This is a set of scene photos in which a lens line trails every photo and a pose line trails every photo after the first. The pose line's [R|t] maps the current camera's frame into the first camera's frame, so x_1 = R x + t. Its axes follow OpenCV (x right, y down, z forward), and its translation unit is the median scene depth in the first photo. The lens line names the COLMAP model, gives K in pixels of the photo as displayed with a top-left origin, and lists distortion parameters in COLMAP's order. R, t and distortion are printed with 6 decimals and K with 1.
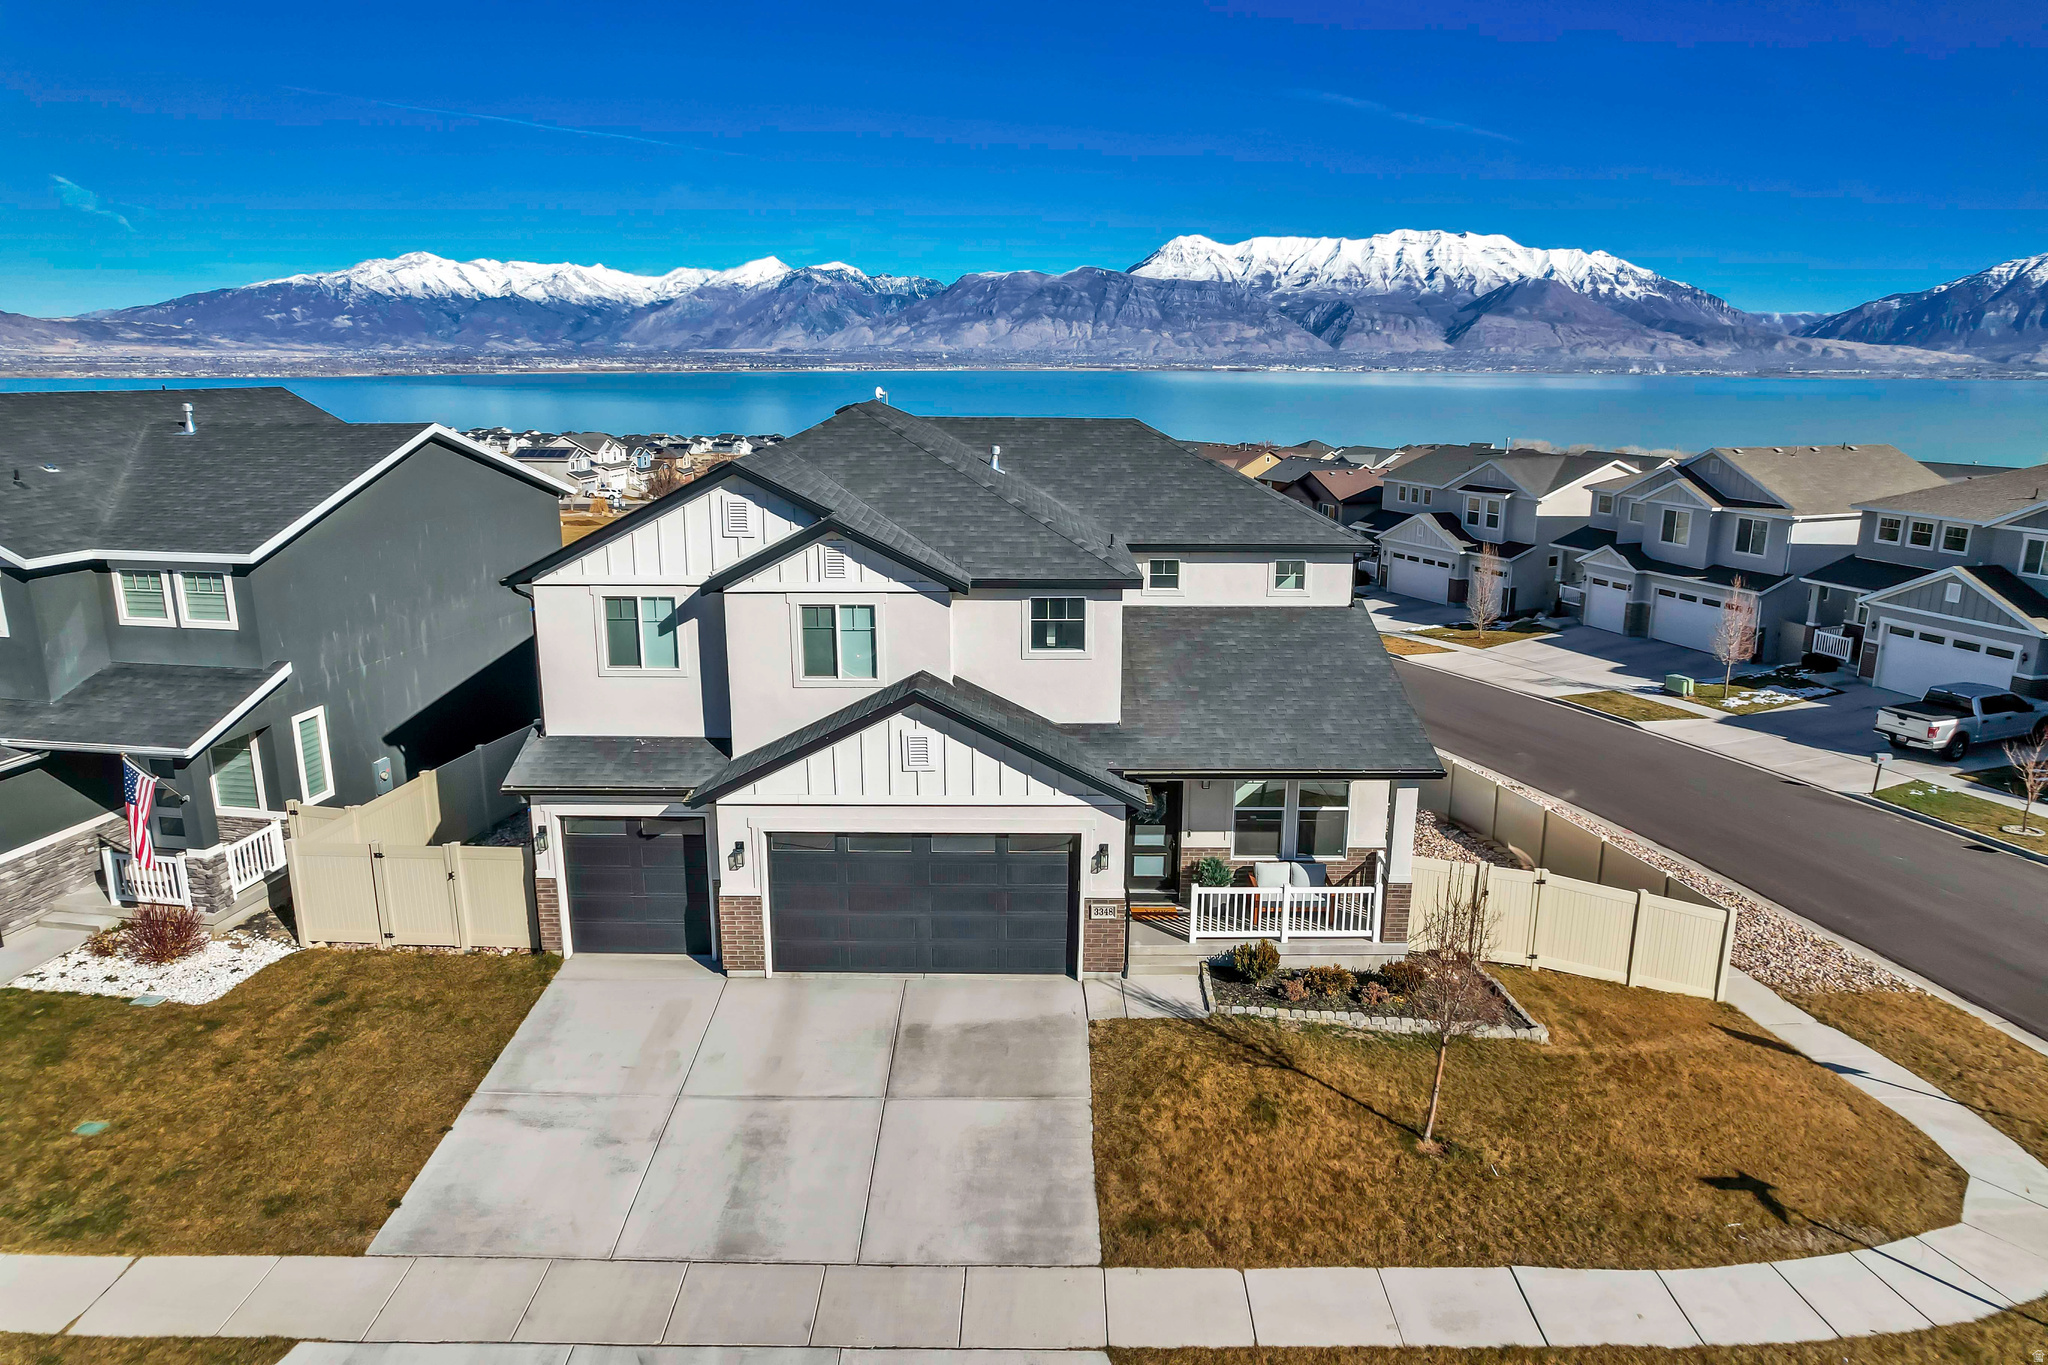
lens RADIAL K [[1306.8, 0, 1033.2], [0, 1306.8, 680.7], [0, 0, 1]] dist [-0.075566, 0.070691]
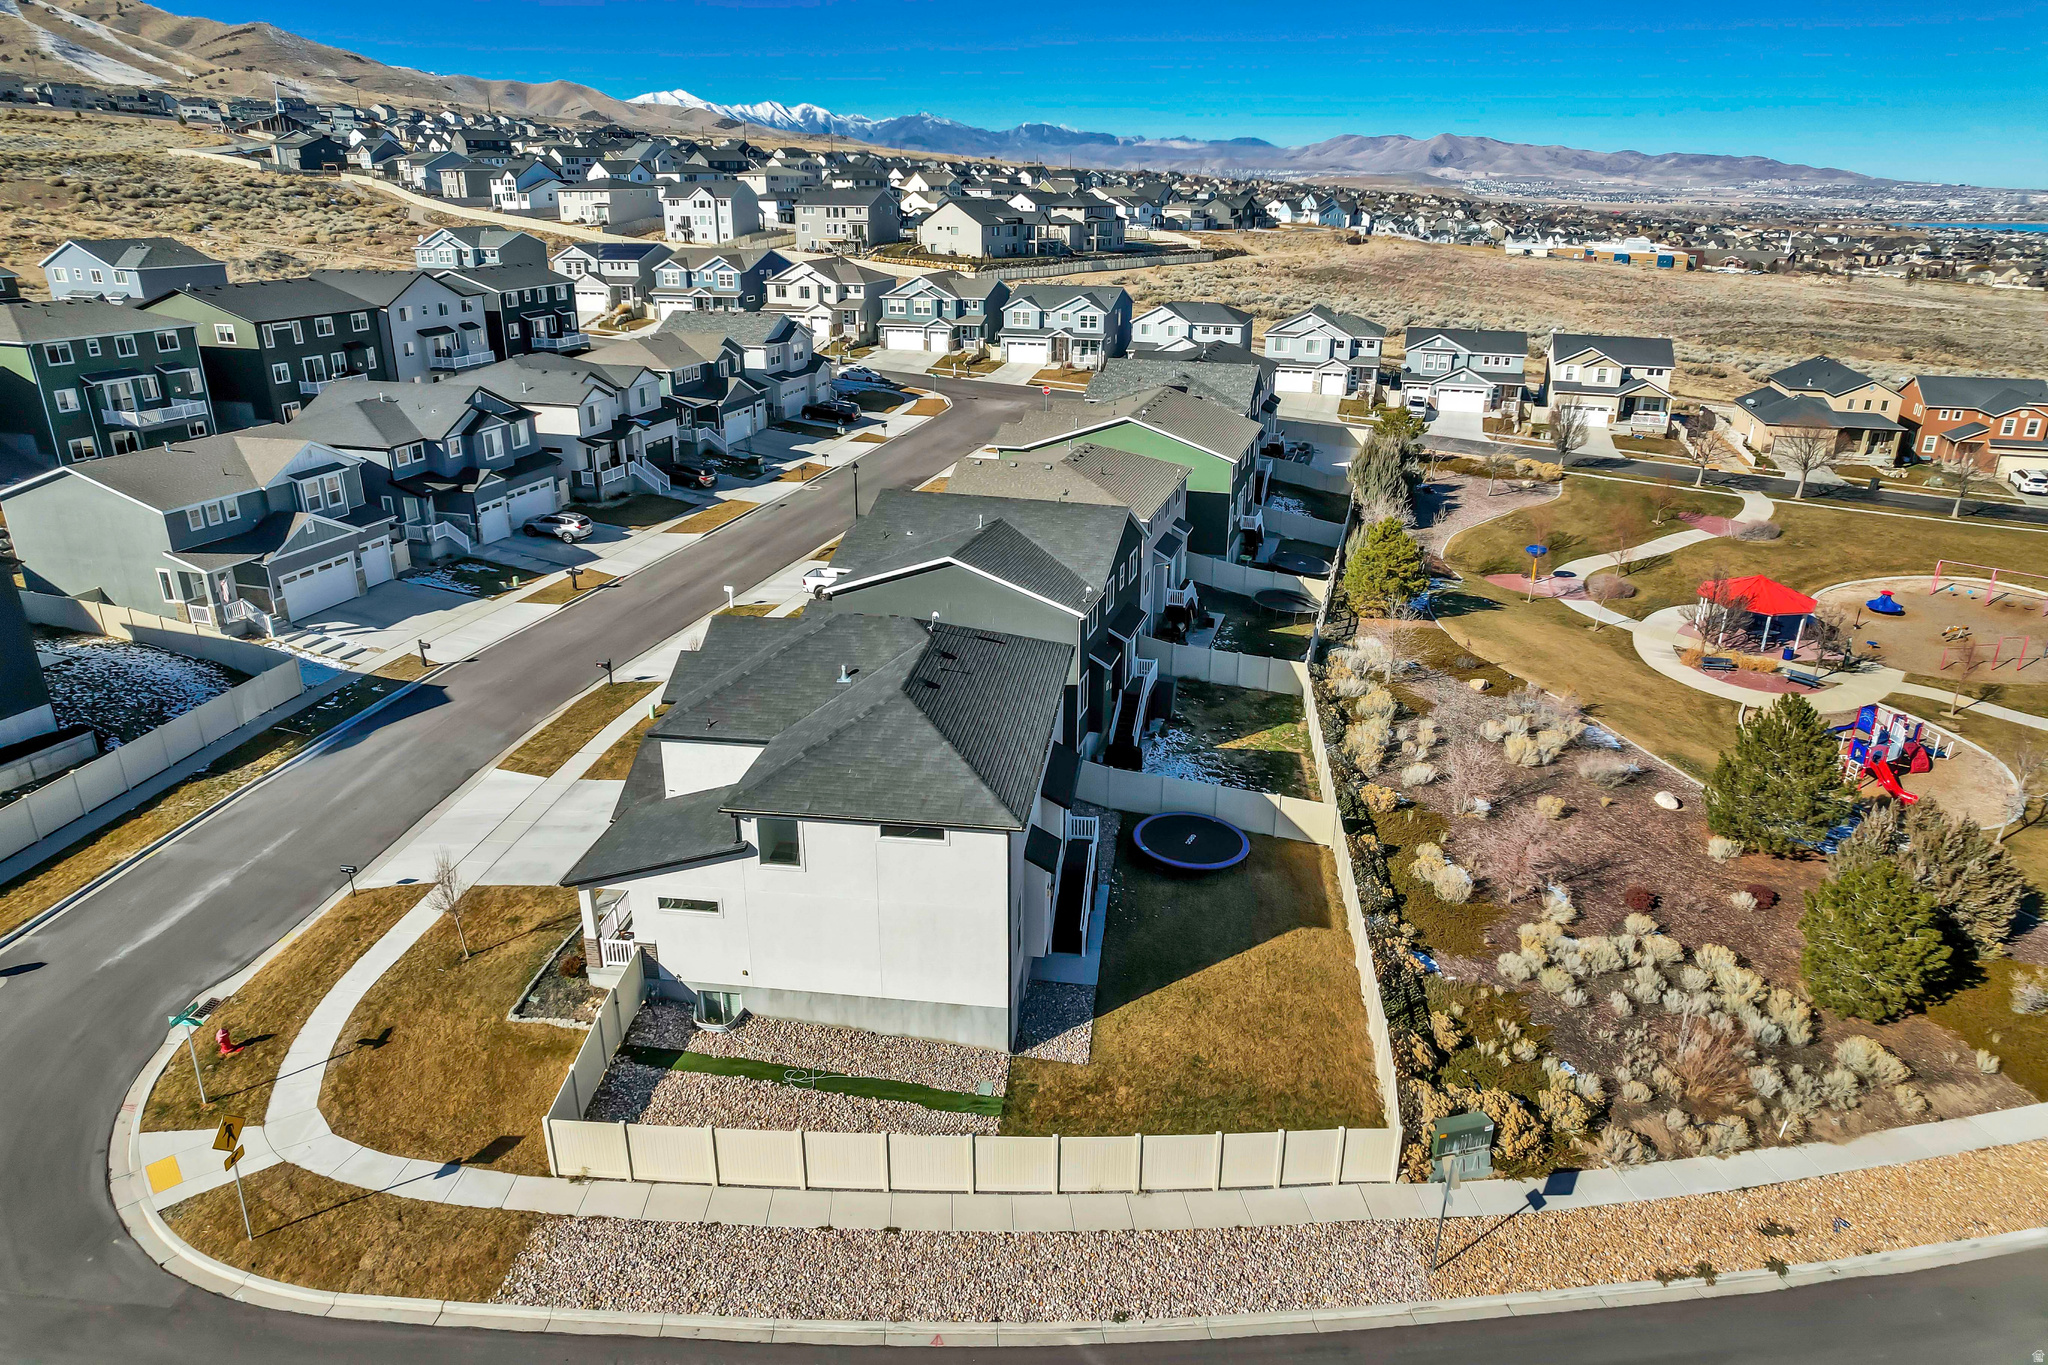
lens RADIAL K [[1306.8, 0, 1033.2], [0, 1306.8, 680.7], [0, 0, 1]] dist [-0.075566, 0.070691]
pose [[-0.124797, 0.354286, -0.926773, 1.819619], [-0.246460, 0.893729, 0.374842, -1.036734], [0.961084, 0.275191, -0.024218, 1.582579]]
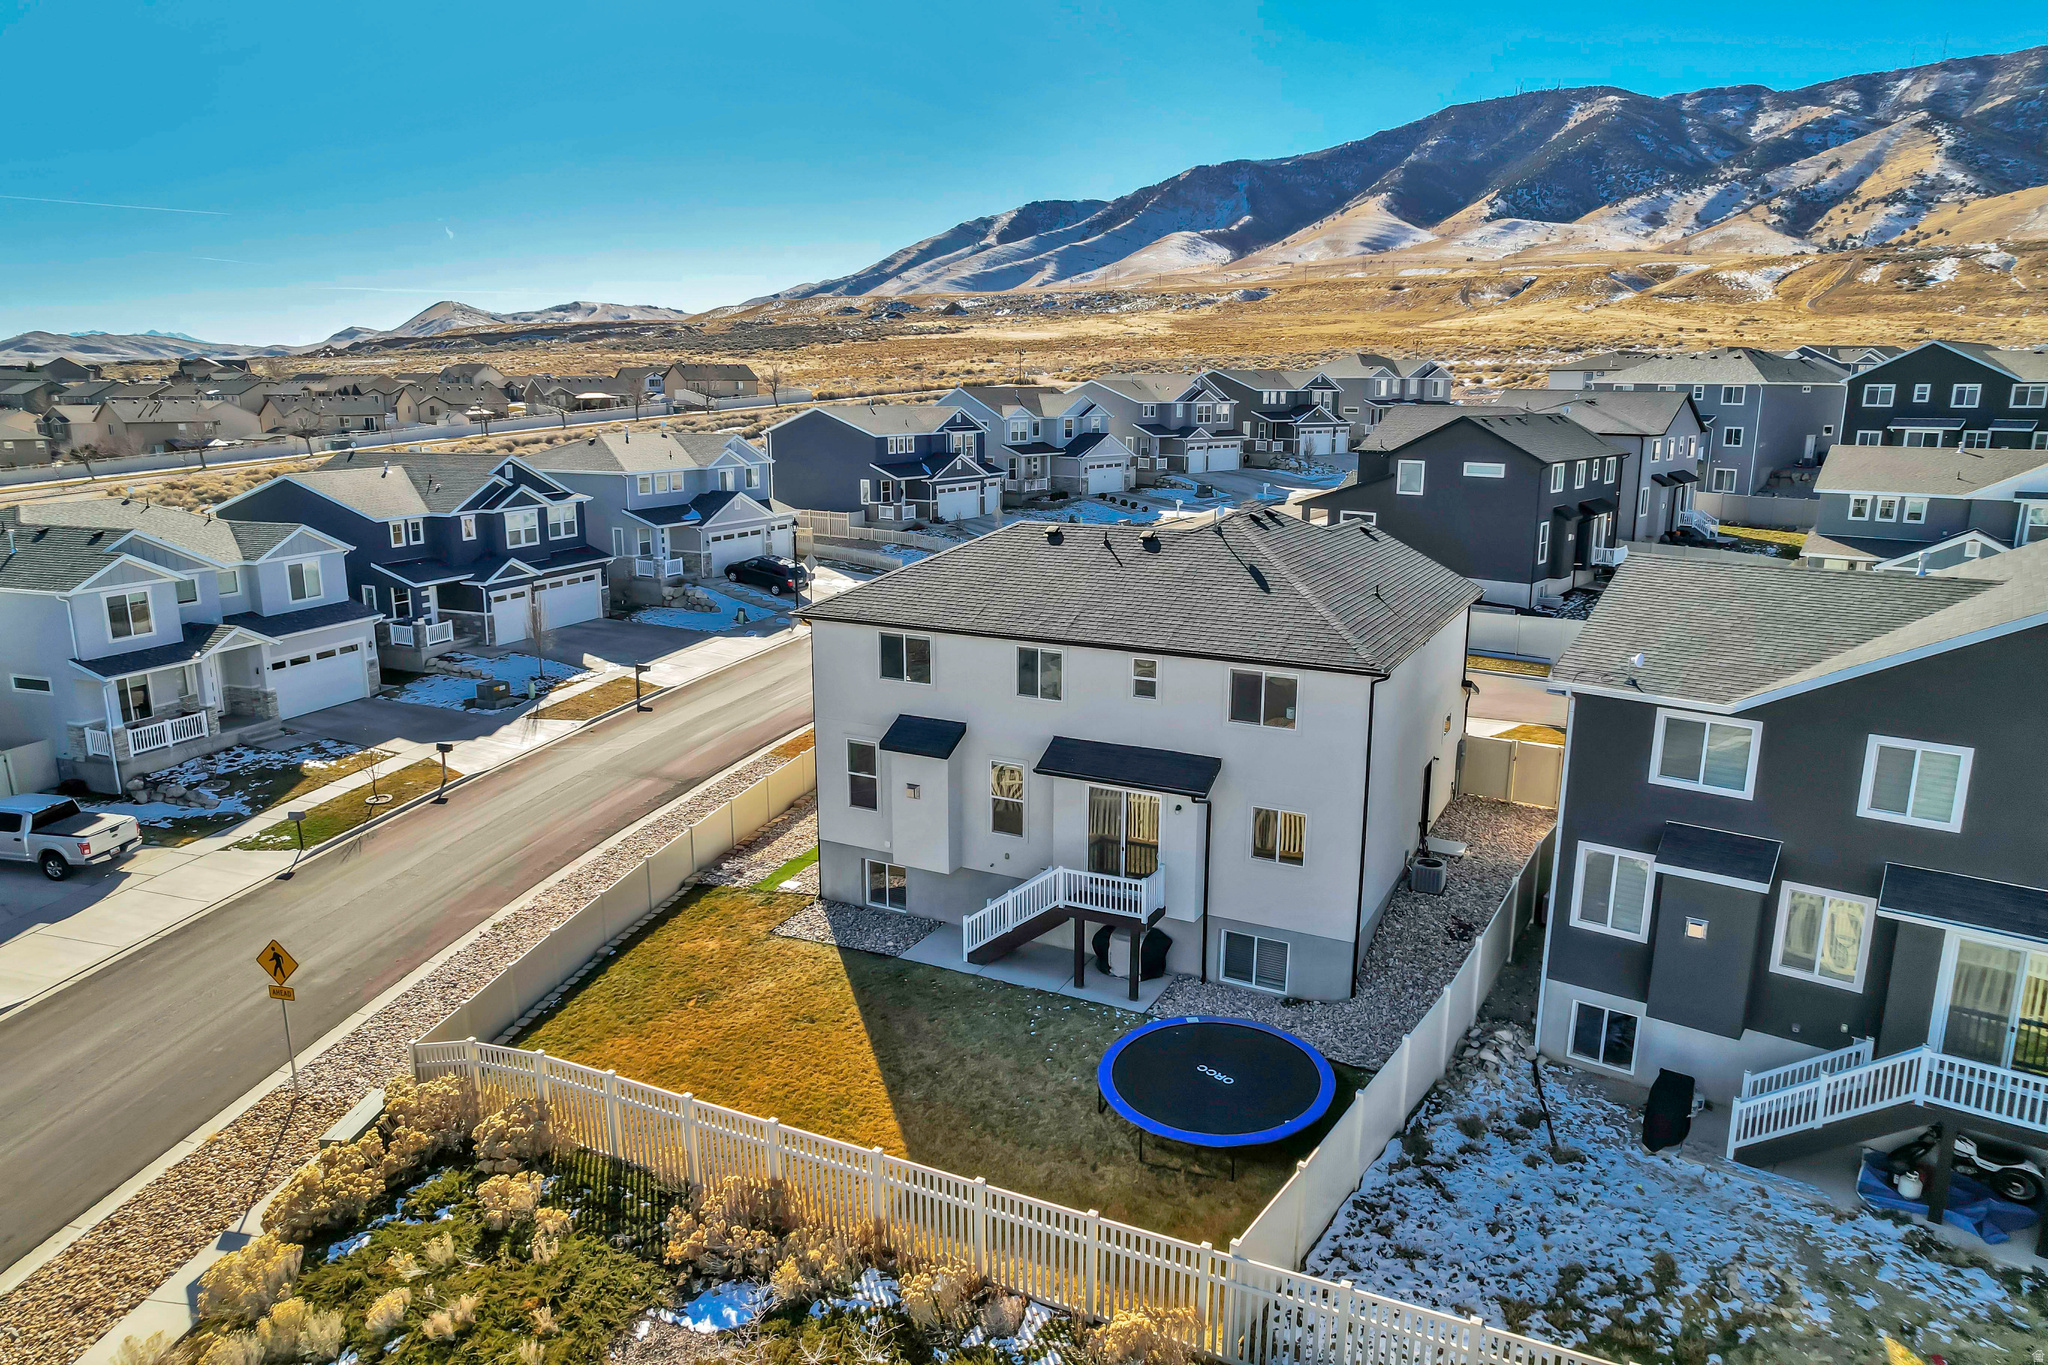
lens RADIAL K [[1306.8, 0, 1033.2], [0, 1306.8, 680.7], [0, 0, 1]] dist [-0.075566, 0.070691]
pose [[-0.886102, -0.109134, 0.450459, -0.674164], [0.105356, 0.899015, 0.425055, -0.791282], [-0.451358, 0.424100, -0.785121, 2.731844]]
